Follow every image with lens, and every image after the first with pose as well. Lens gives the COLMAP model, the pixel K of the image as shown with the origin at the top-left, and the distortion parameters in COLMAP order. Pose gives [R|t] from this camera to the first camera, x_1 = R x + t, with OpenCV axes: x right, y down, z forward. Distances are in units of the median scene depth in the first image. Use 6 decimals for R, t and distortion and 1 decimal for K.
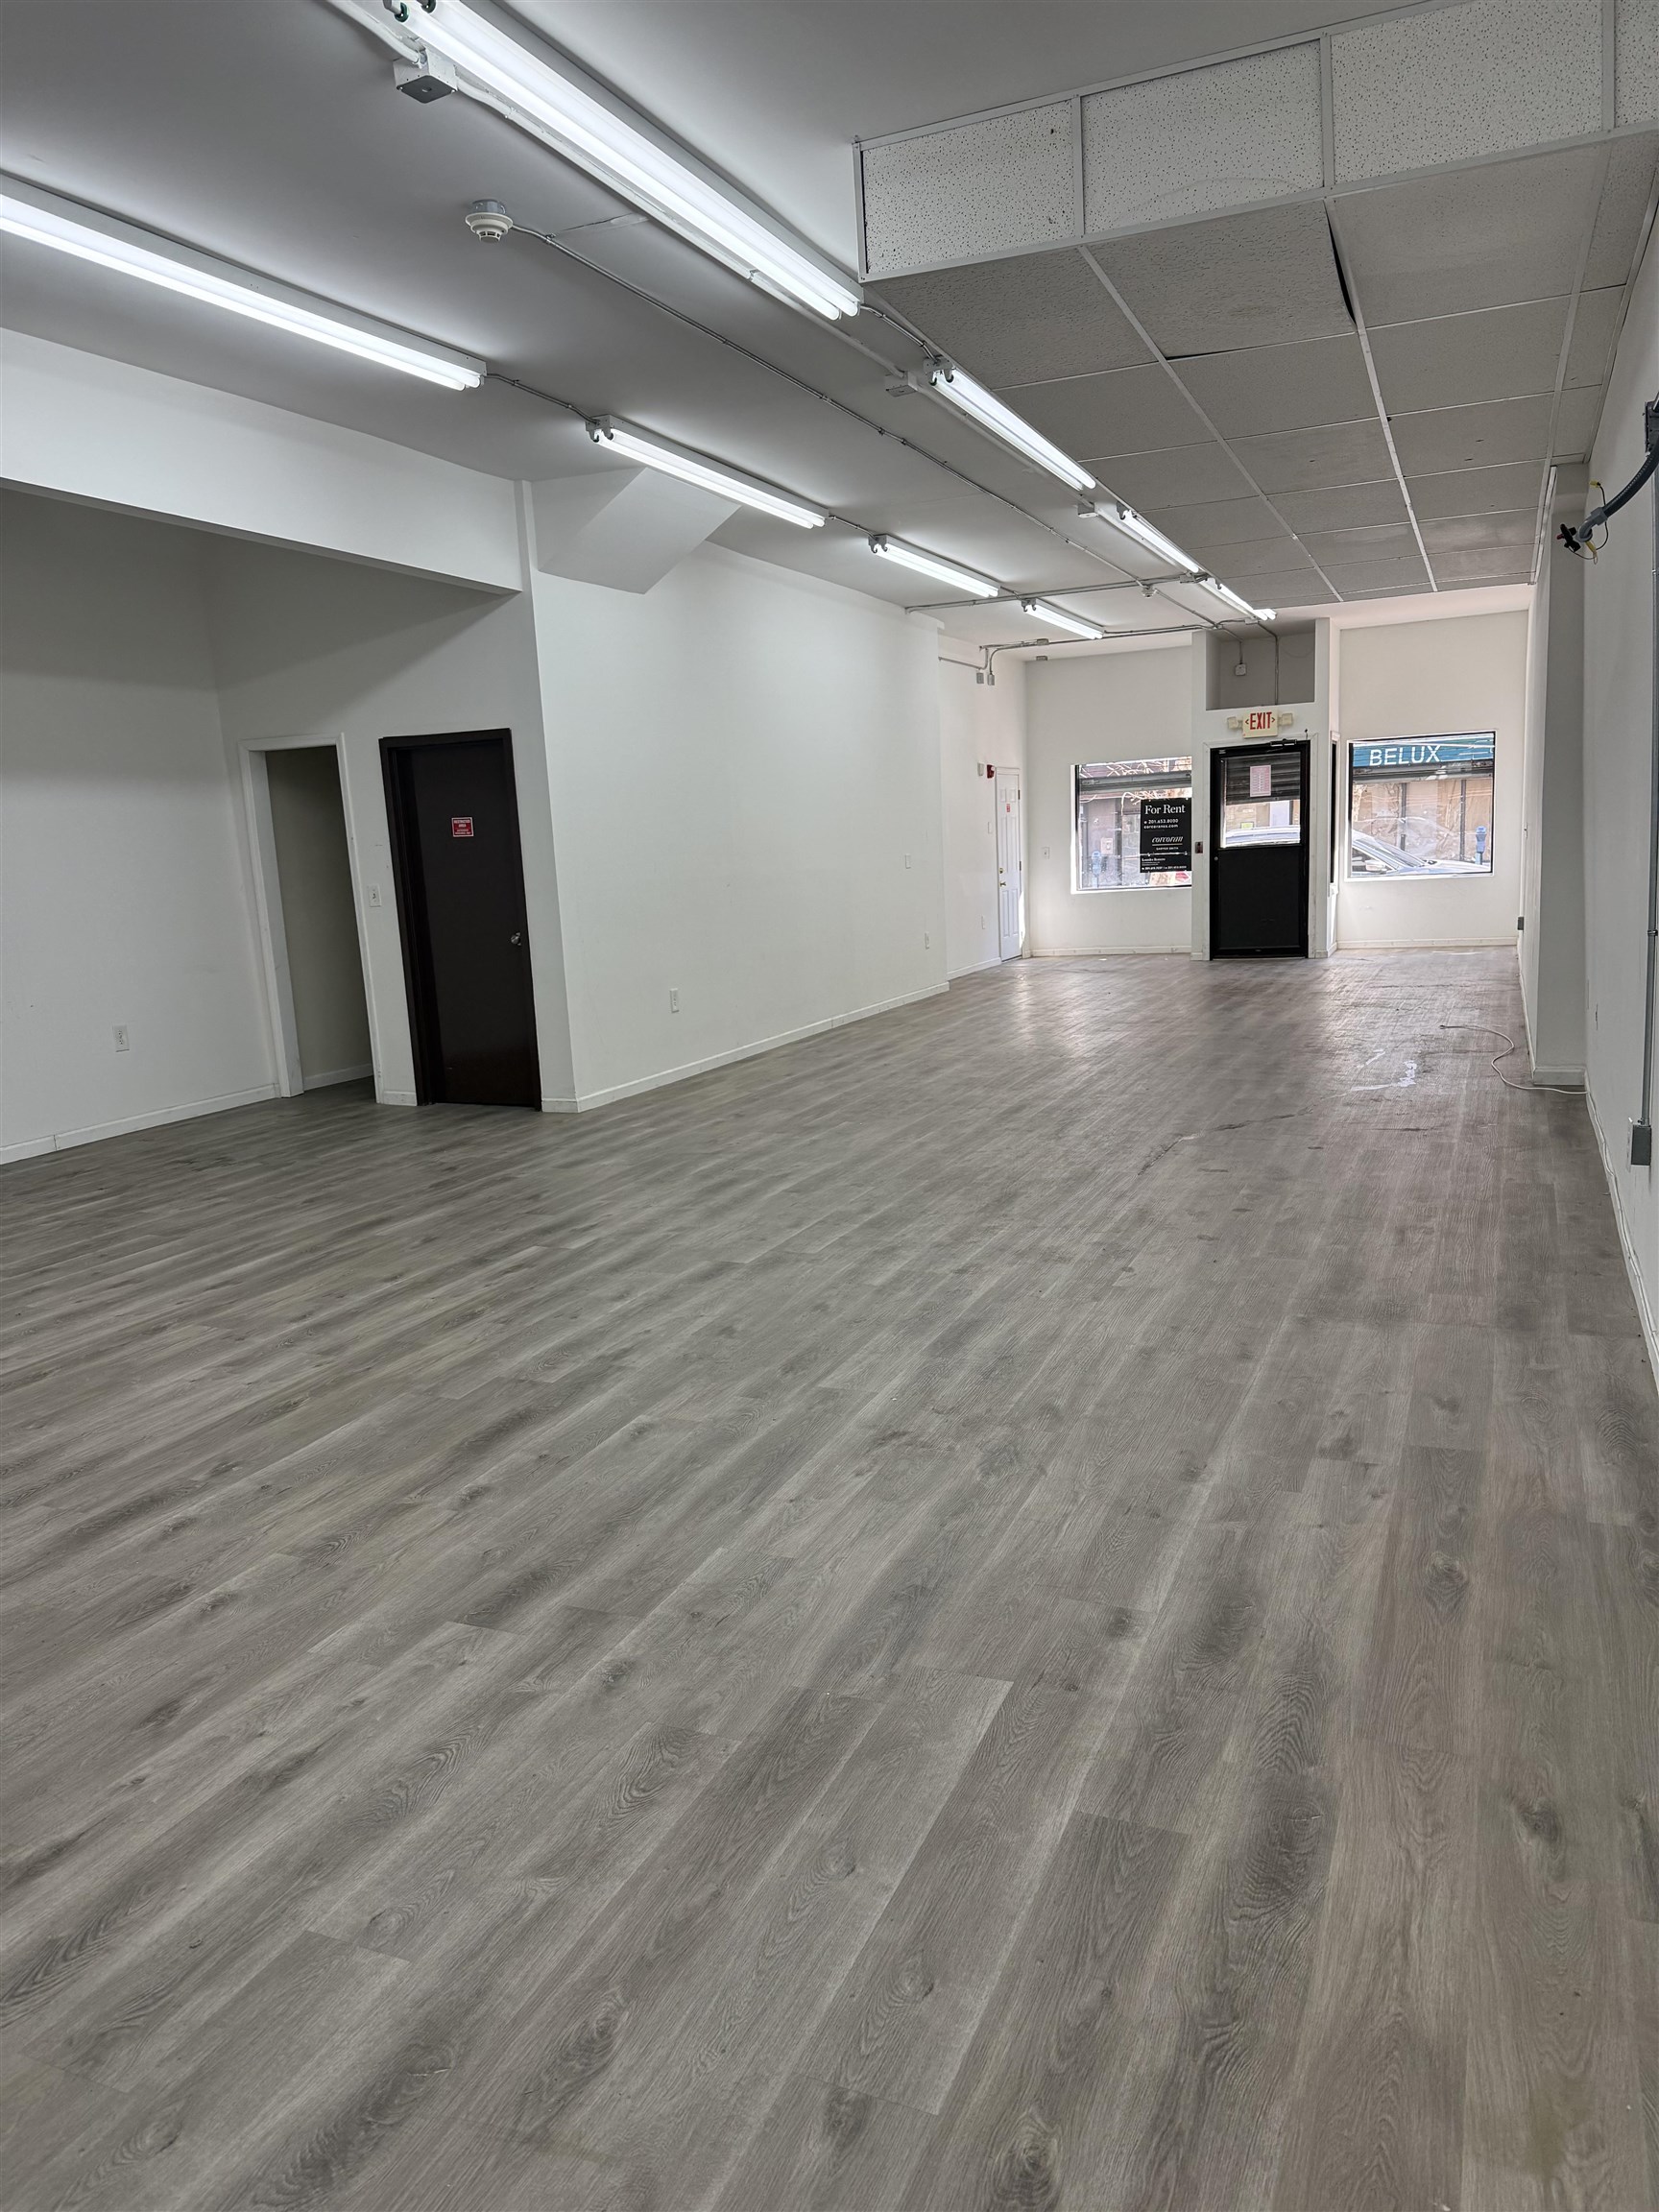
lens RADIAL K [[1571.3, 0, 829.5], [0, 1571.3, 1106.0], [0, 0, 1]] dist [0.089391, -0.137048]
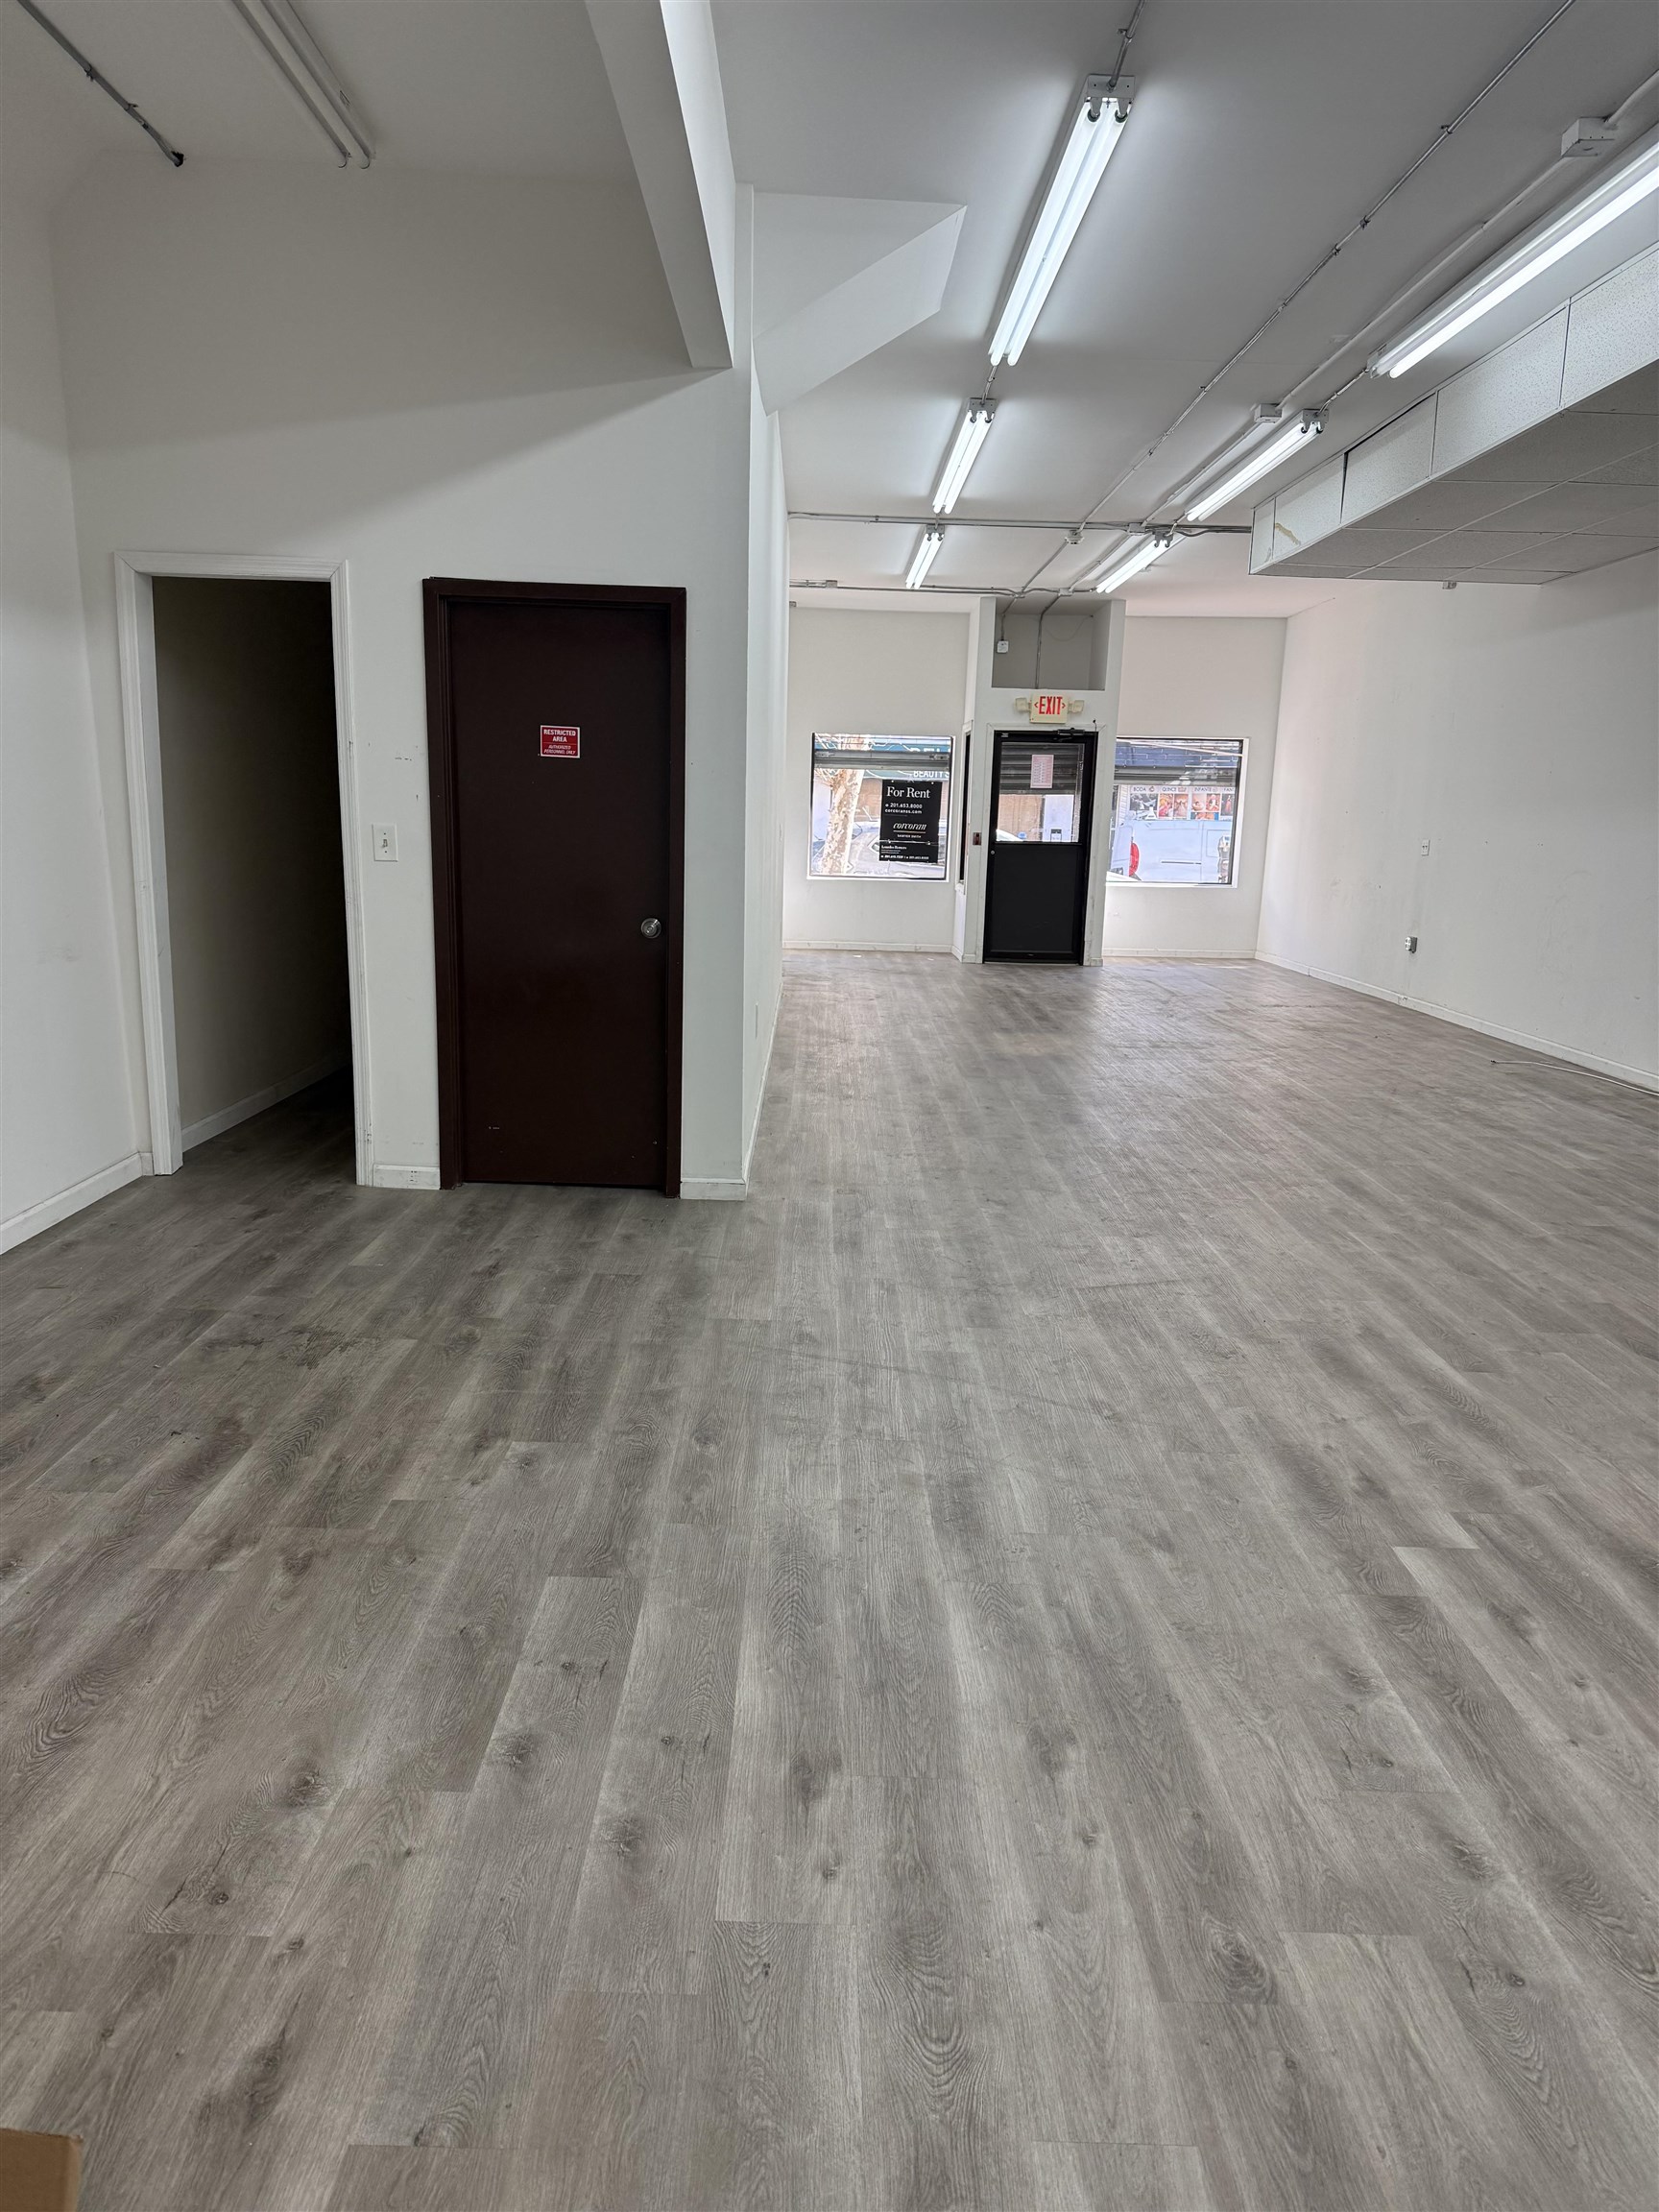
lens RADIAL K [[1554.1, 0, 829.5], [0, 1554.1, 1106.0], [0, 0, 1]] dist [0.083860, -0.135141]
pose [[0.912780, -0.001172, 0.408451, -0.378074], [-0.006122, 0.999844, 0.016550, -0.044013], [-0.408407, -0.017607, 0.912630, 0.389790]]
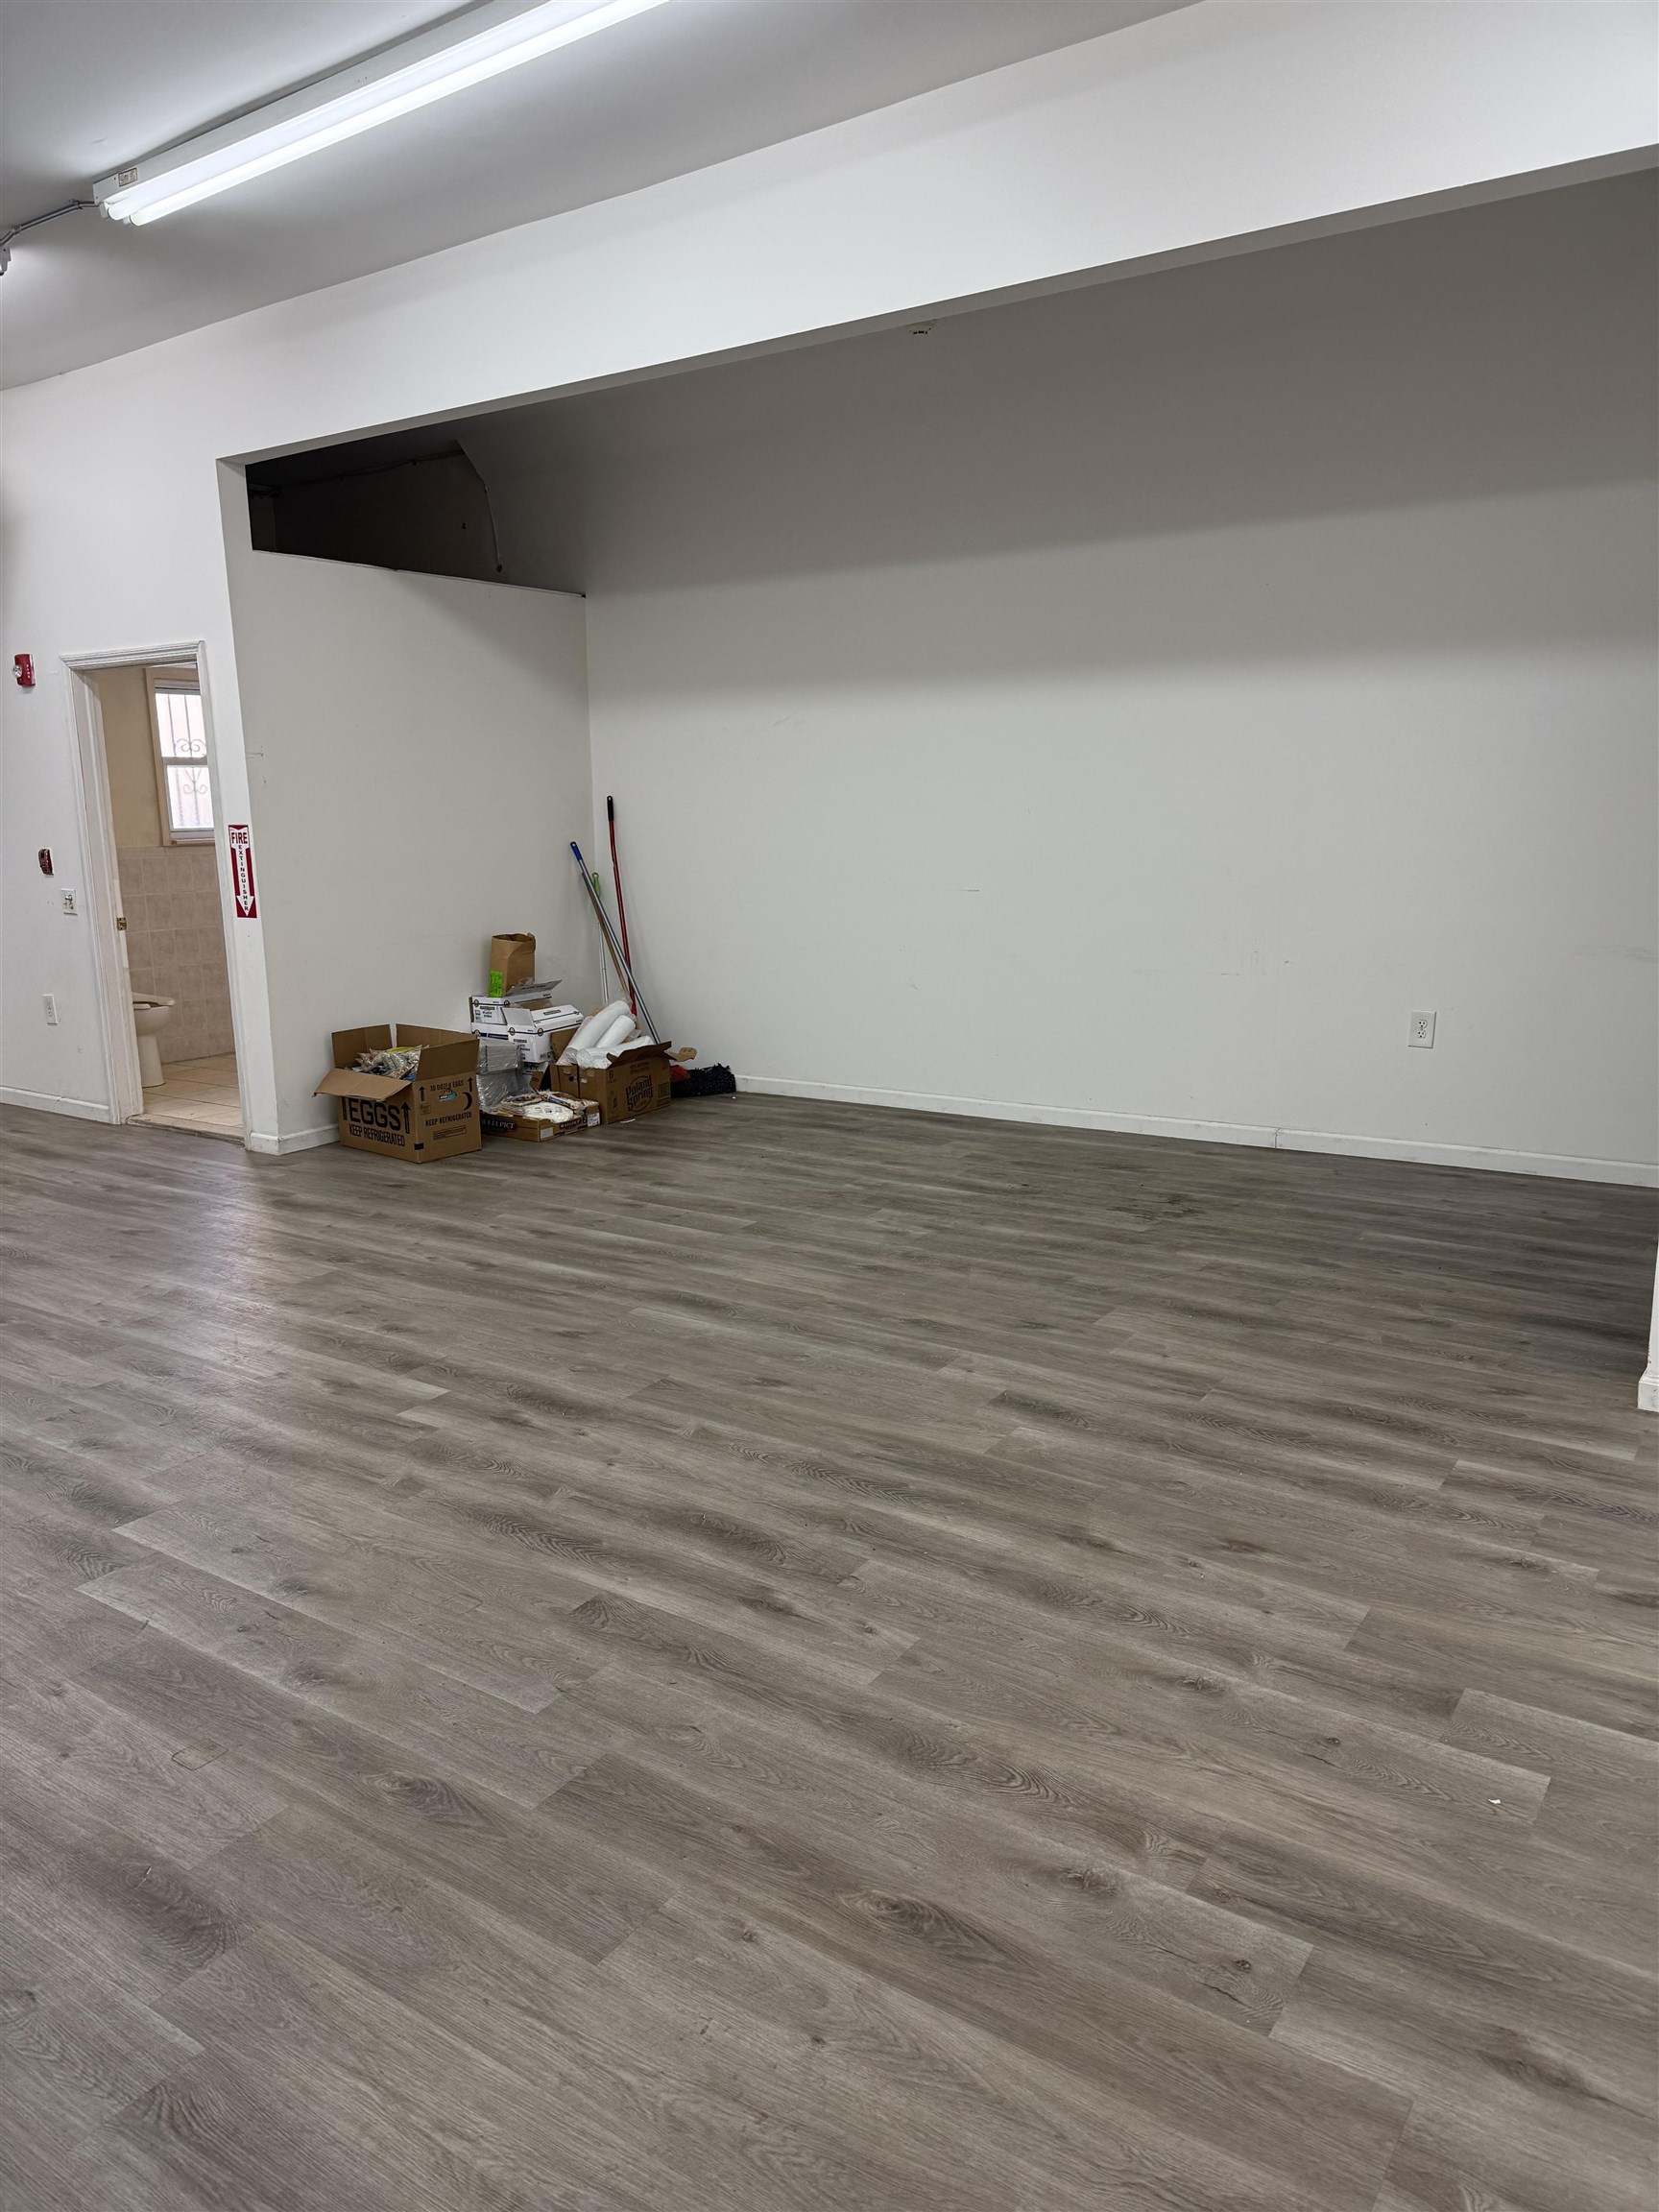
lens RADIAL K [[1554.1, 0, 829.5], [0, 1554.1, 1106.0], [0, 0, 1]] dist [0.083860, -0.135141]
pose [[-0.190670, 0.243124, -0.951071, 0.257570], [-0.140580, 0.952096, 0.271569, -0.153622], [0.971536, 0.185482, -0.147358, 0.808739]]
